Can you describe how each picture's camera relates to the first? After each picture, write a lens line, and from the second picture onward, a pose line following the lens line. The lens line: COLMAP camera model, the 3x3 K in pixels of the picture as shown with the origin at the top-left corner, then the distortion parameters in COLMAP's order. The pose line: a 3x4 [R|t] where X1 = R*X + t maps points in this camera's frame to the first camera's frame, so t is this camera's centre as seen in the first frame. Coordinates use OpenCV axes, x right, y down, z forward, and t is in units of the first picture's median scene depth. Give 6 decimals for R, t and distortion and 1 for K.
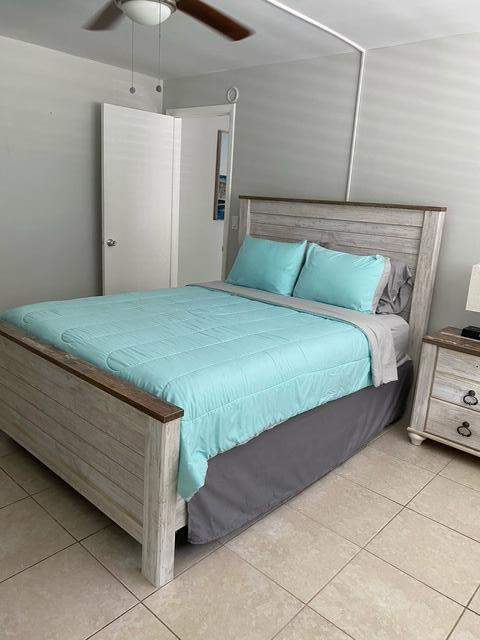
lens RADIAL K [[485.0, 0, 239.2], [0, 485.0, 319.7], [0, 0, 1]] dist [-0.004785, -0.009432]
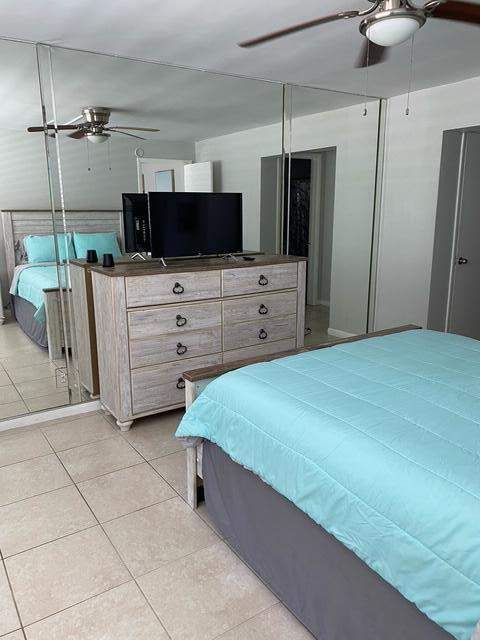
lens RADIAL K [[485.0, 0, 239.0], [0, 485.0, 320.6], [0, 0, 1]] dist [-0.004785, -0.009432]
pose [[-0.242447, 0.147792, -0.958841, 1.056664], [-0.253768, 0.944258, 0.209711, -0.264474], [0.936387, 0.294167, -0.191428, 1.263449]]
